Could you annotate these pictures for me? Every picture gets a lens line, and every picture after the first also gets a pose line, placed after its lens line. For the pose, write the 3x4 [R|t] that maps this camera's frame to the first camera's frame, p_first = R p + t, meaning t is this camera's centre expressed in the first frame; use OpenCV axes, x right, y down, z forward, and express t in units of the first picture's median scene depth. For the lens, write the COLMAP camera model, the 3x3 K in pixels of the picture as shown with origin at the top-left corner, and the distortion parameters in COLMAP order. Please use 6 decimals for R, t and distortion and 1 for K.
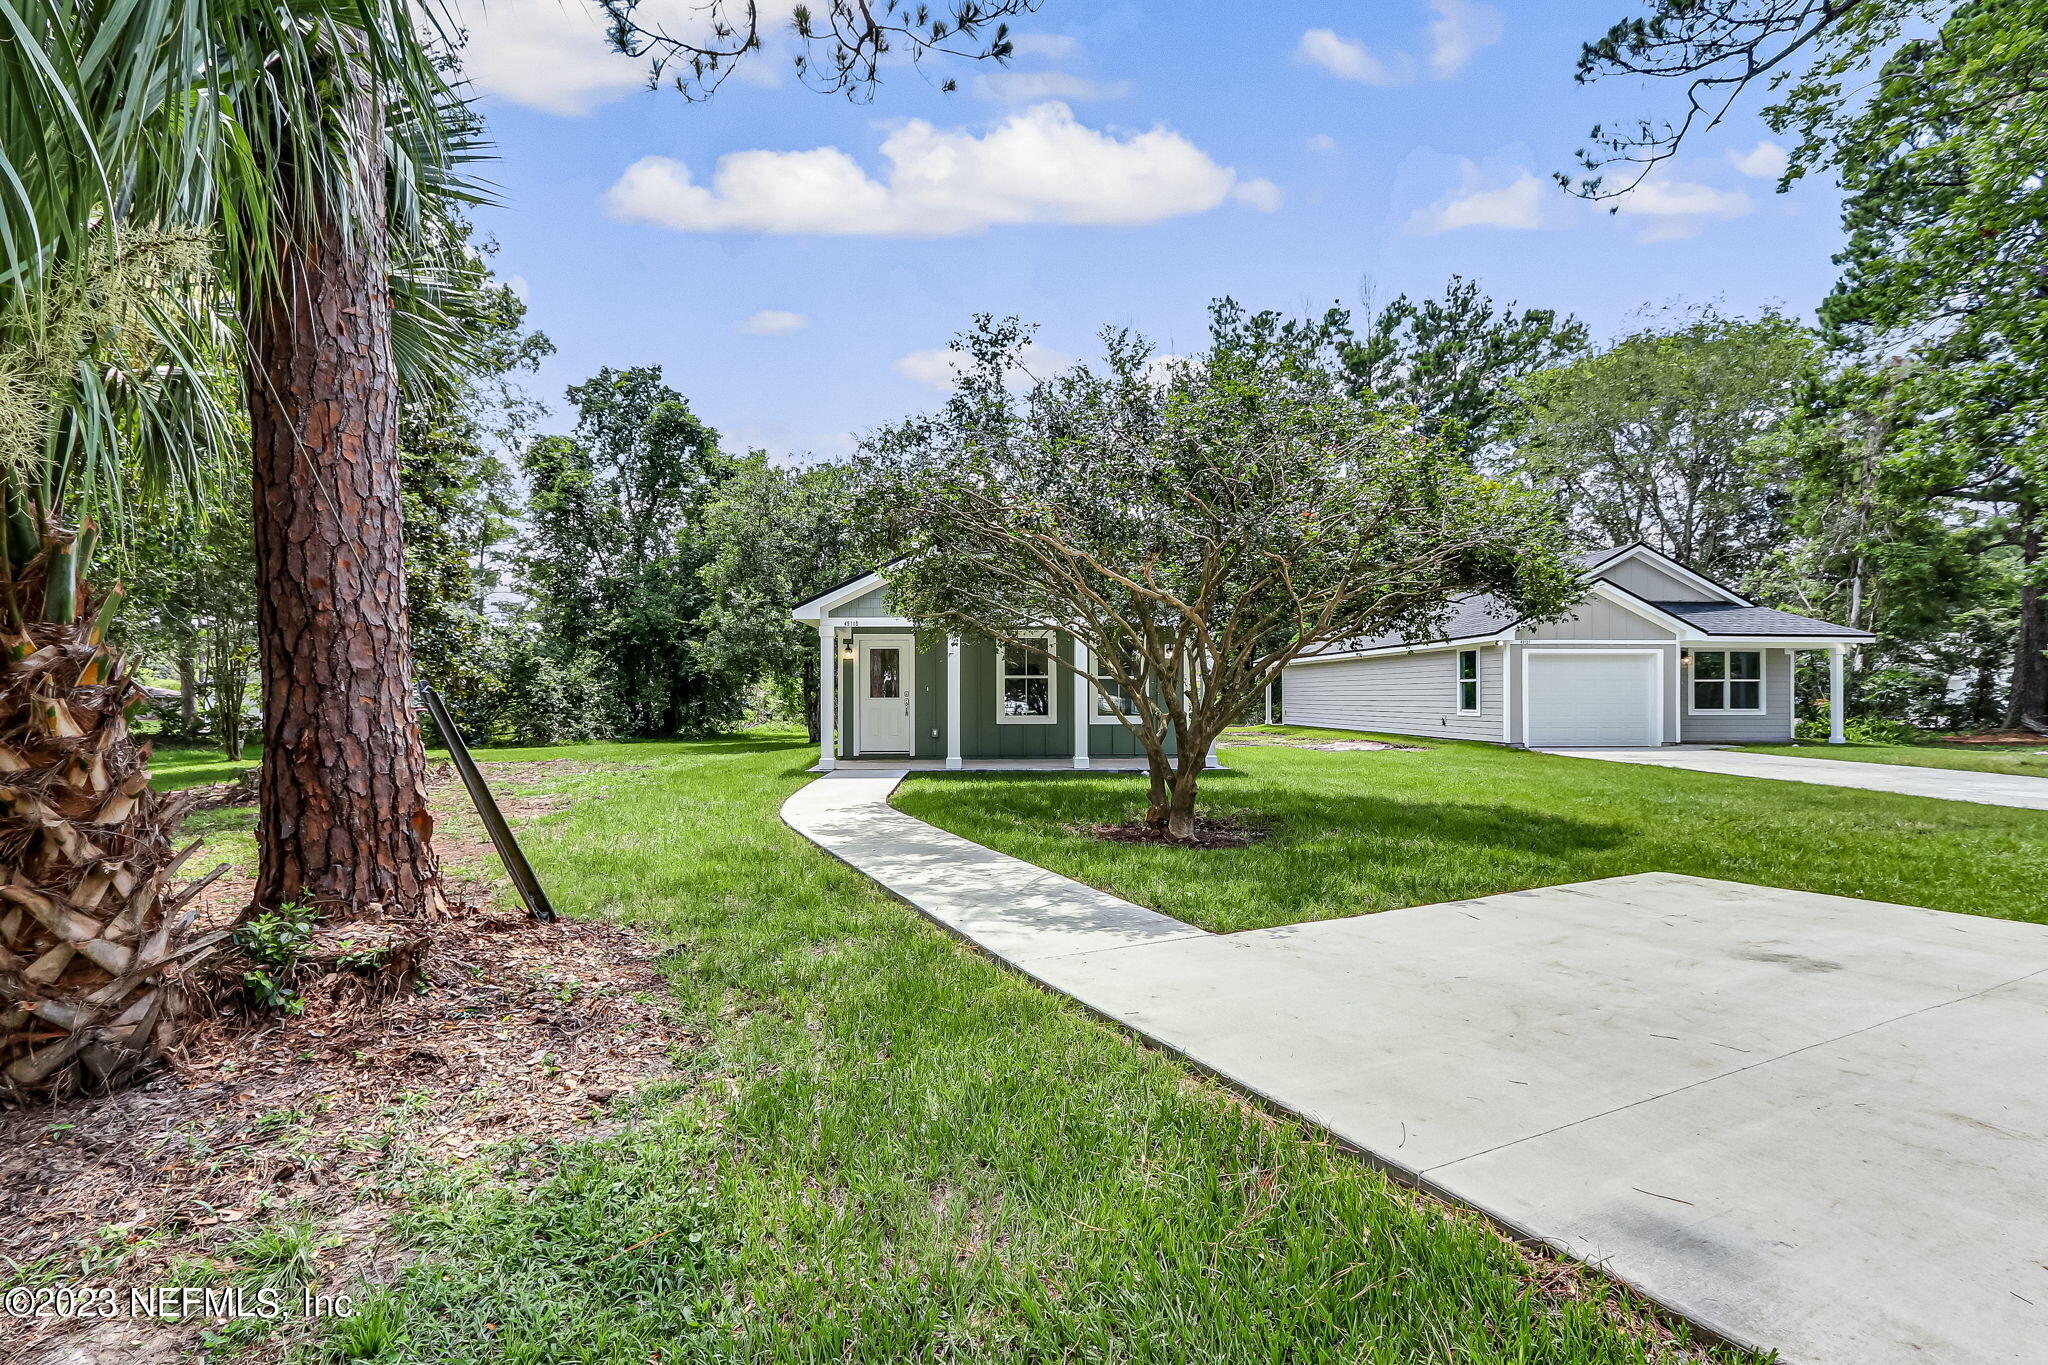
lens RADIAL K [[951.0, 0, 1018.1], [0, 951.0, 696.4], [0, 0, 1]] dist [-0.002041, 0.000986]
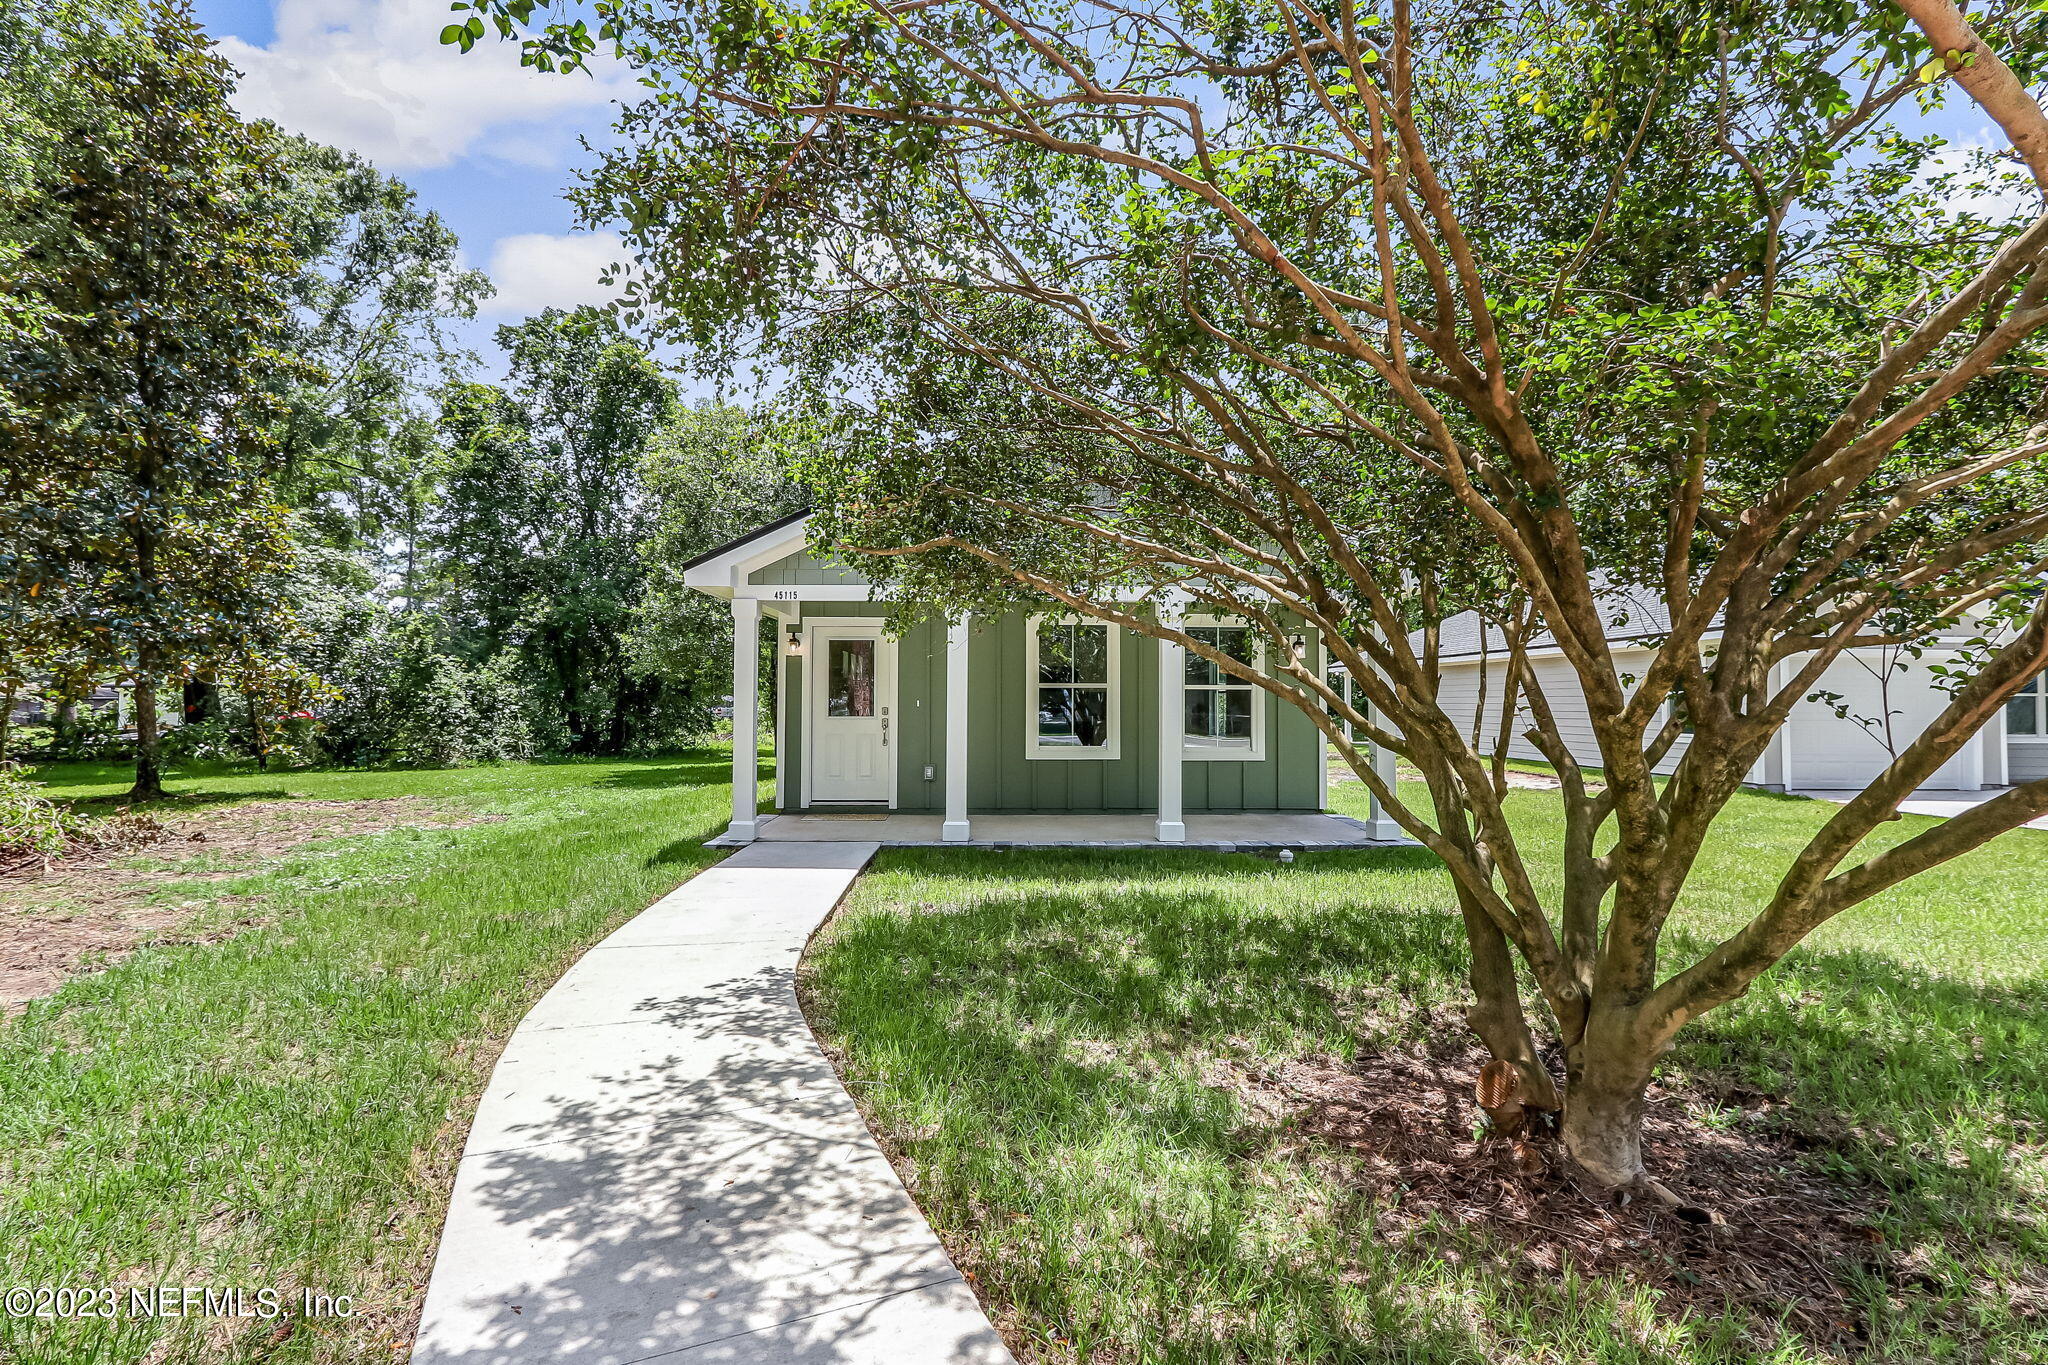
lens RADIAL K [[951.0, 0, 1018.1], [0, 951.0, 696.4], [0, 0, 1]] dist [-0.002041, 0.000986]
pose [[0.999860, 0.005371, -0.015869, -0.011591], [-0.005429, 0.999979, -0.003628, -0.007121], [0.015849, 0.003714, 0.999868, 0.242118]]
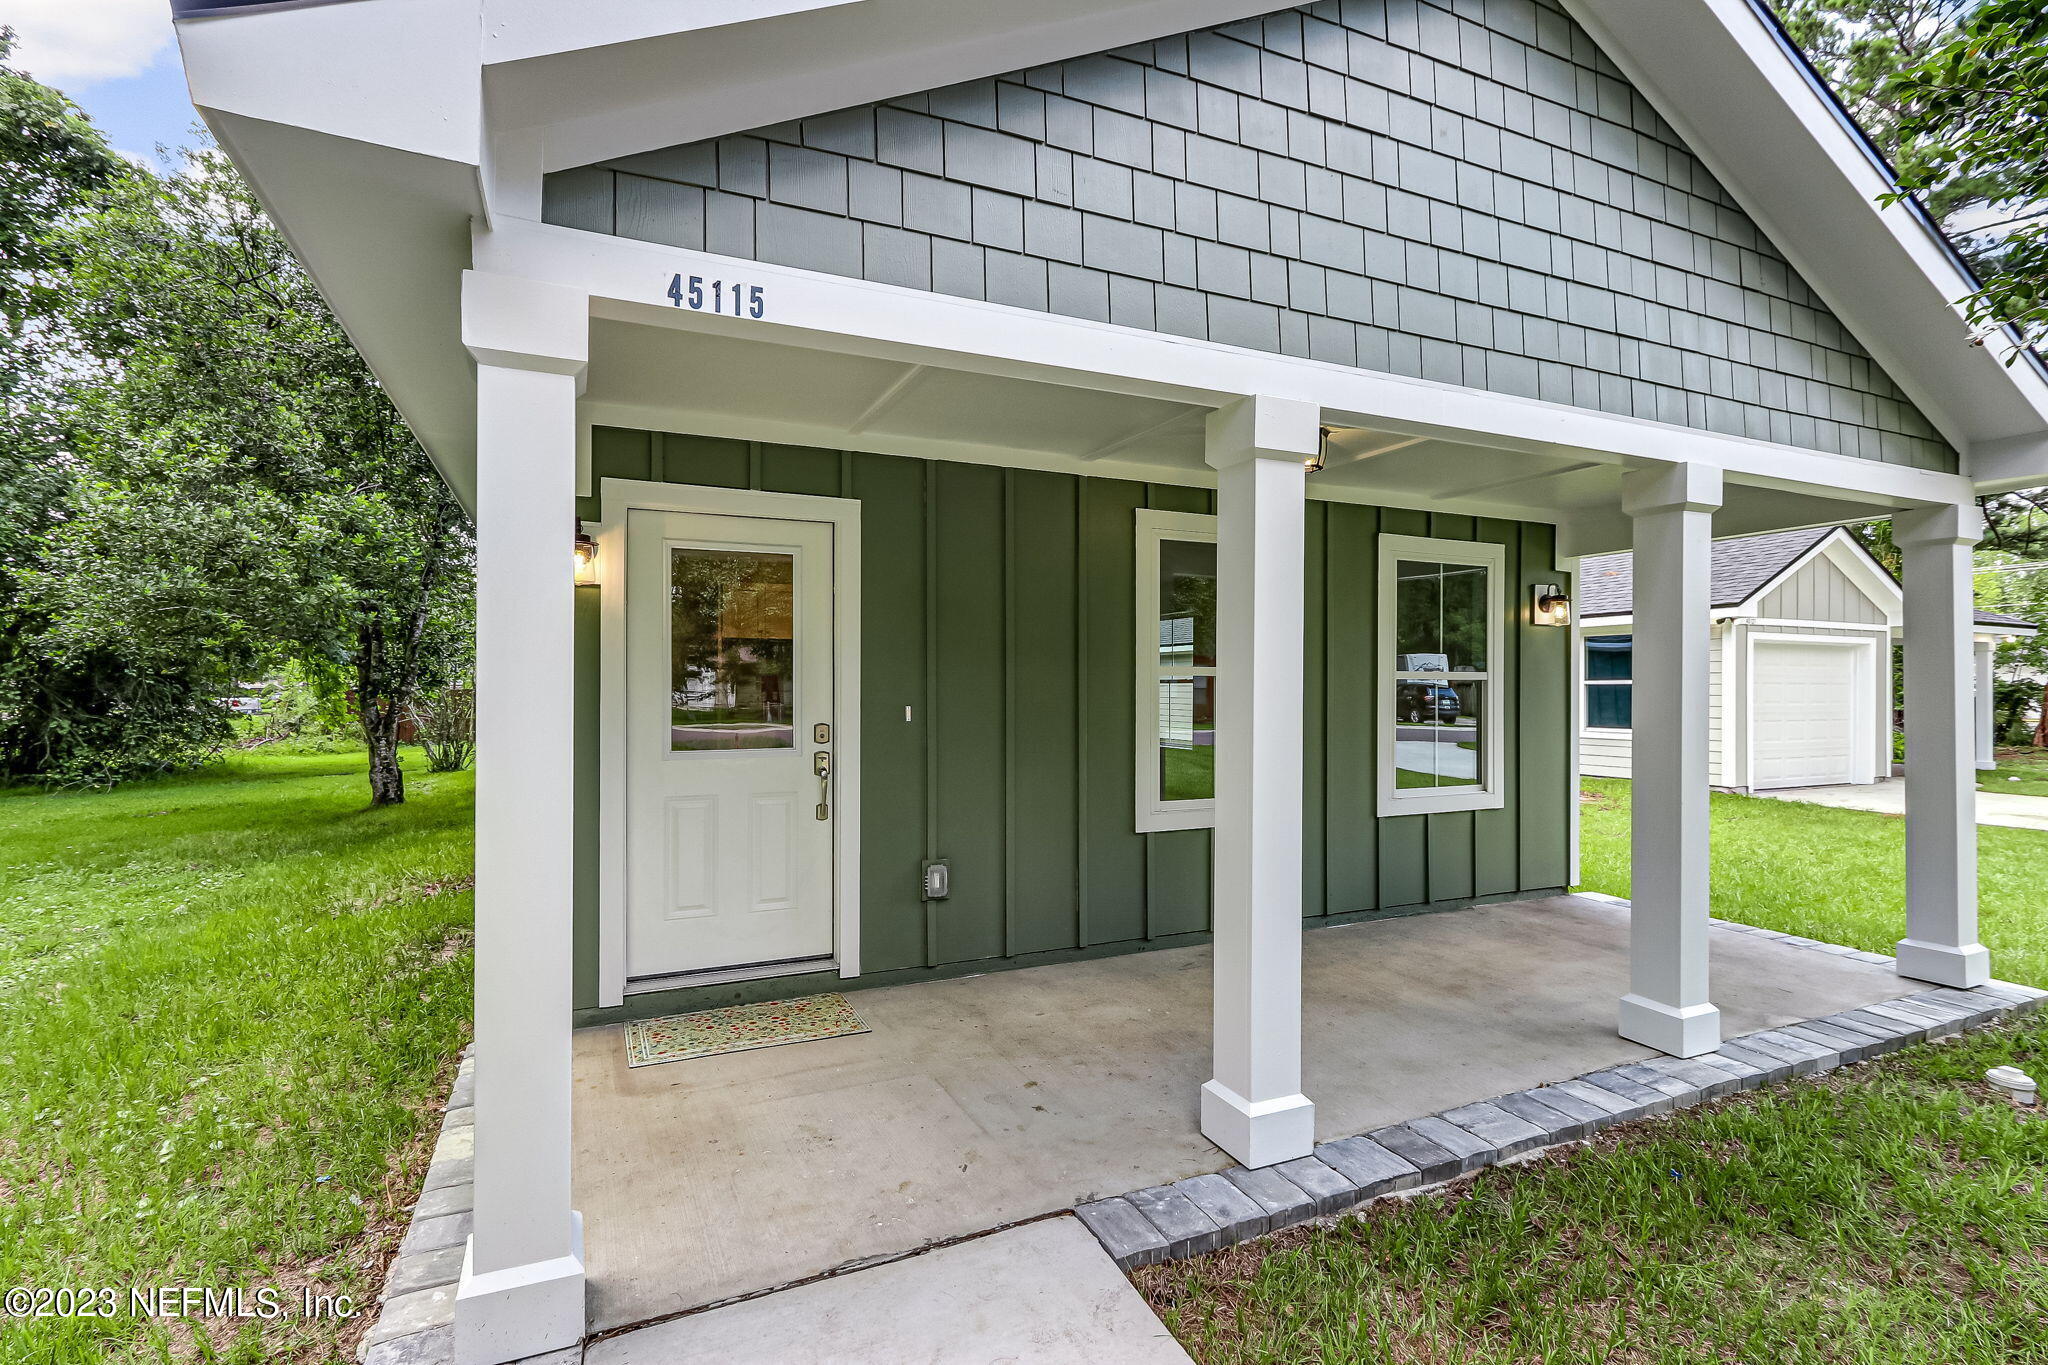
lens RADIAL K [[874.0, 0, 970.5], [0, 874.0, 687.9], [0, 0, 1]] dist [0.010890, 0.000046]
pose [[0.927690, 0.002780, 0.373341, -0.113264], [-0.003965, 0.999989, 0.002407, -0.010376], [-0.373331, -0.003713, 0.927691, 0.514156]]
